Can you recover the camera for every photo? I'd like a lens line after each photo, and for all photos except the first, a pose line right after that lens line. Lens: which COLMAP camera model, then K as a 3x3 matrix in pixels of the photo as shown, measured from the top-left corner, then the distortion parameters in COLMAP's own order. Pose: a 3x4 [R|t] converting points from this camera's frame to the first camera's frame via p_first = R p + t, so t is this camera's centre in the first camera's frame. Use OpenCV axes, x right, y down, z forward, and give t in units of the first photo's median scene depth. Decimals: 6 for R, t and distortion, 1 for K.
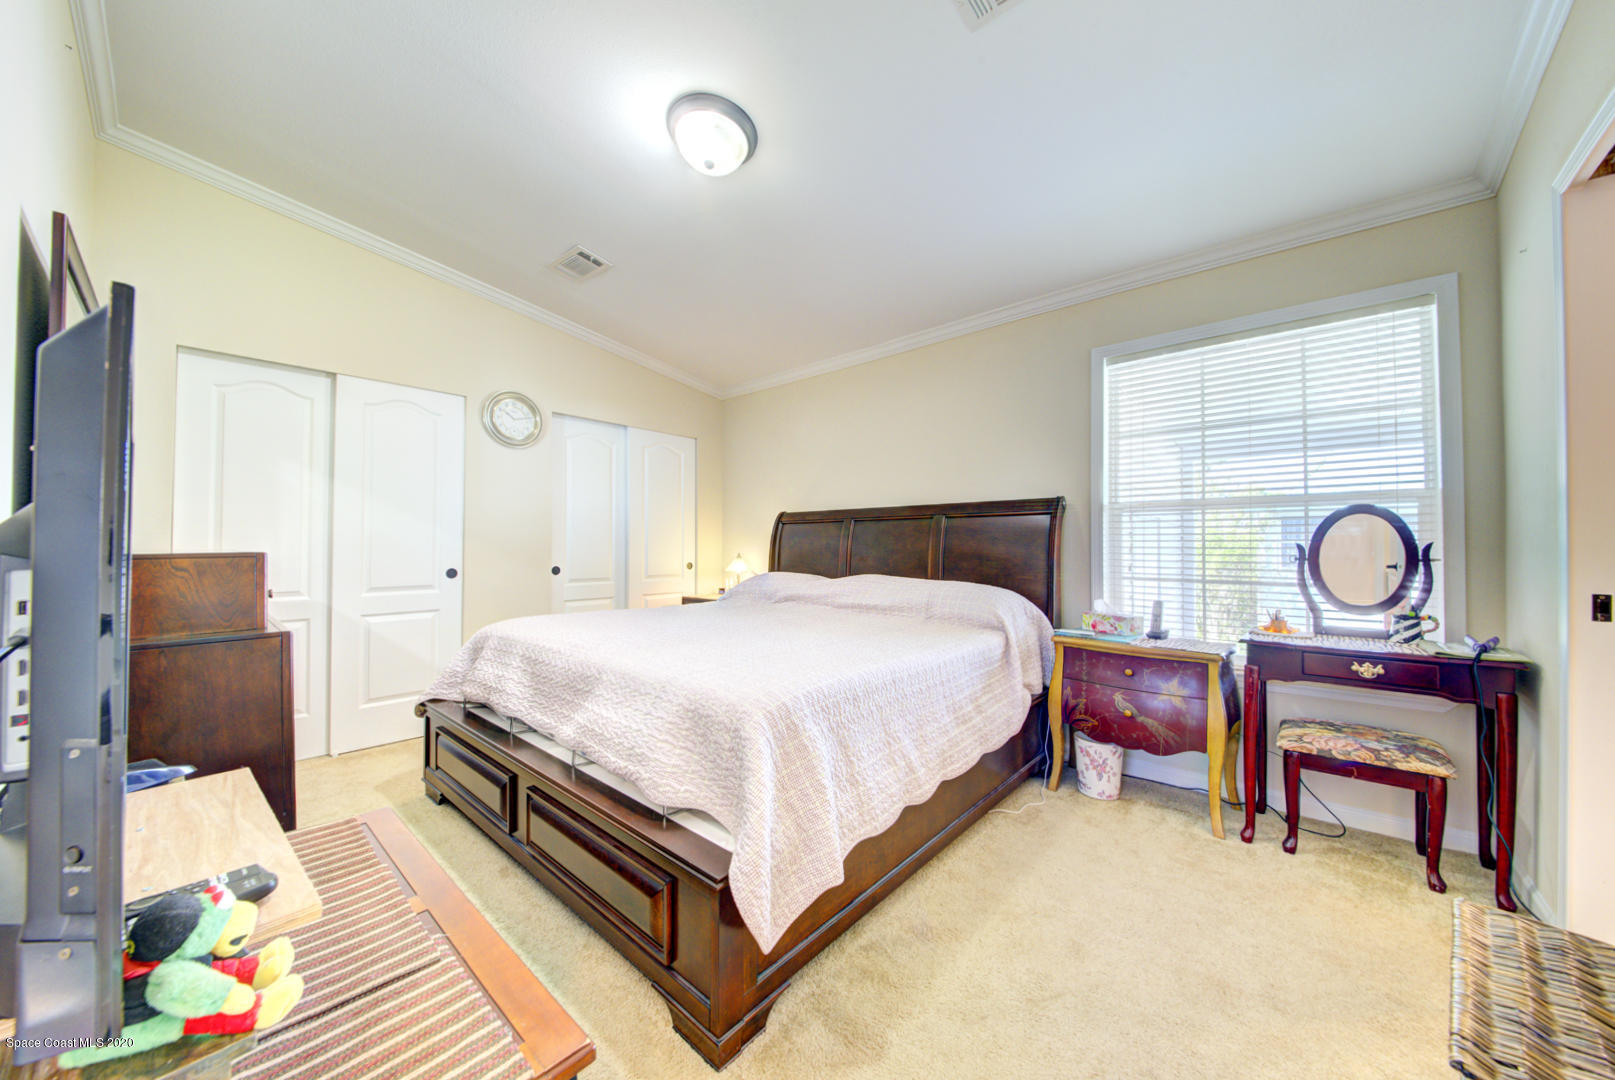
lens RADIAL K [[565.0, 0, 806.1], [0, 565.0, 537.2], [0, 0, 1]] dist [0.007036, -0.007319]
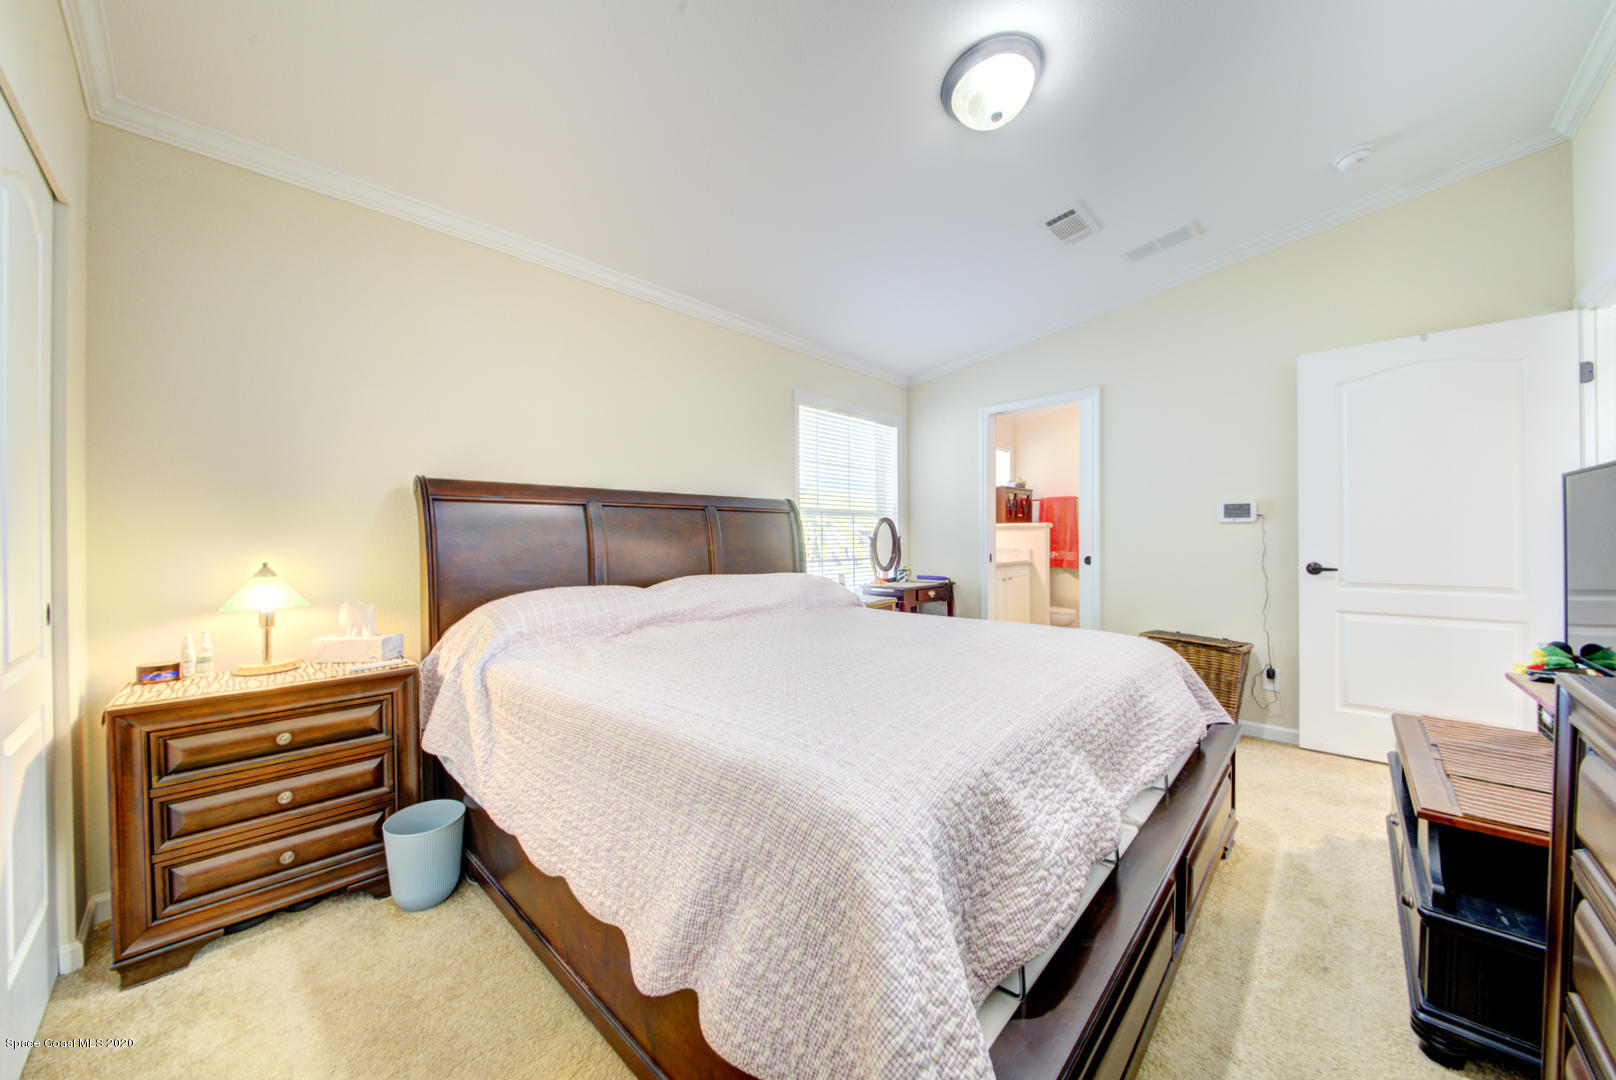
lens RADIAL K [[565.4, 0, 806.1], [0, 565.4, 539.0], [0, 0, 1]] dist [0.007036, -0.007319]
pose [[0.027105, -0.005922, 0.999615, -1.018141], [-0.008598, 0.999944, 0.006157, 0.007829], [-0.999596, -0.008761, 0.027053, 1.180725]]
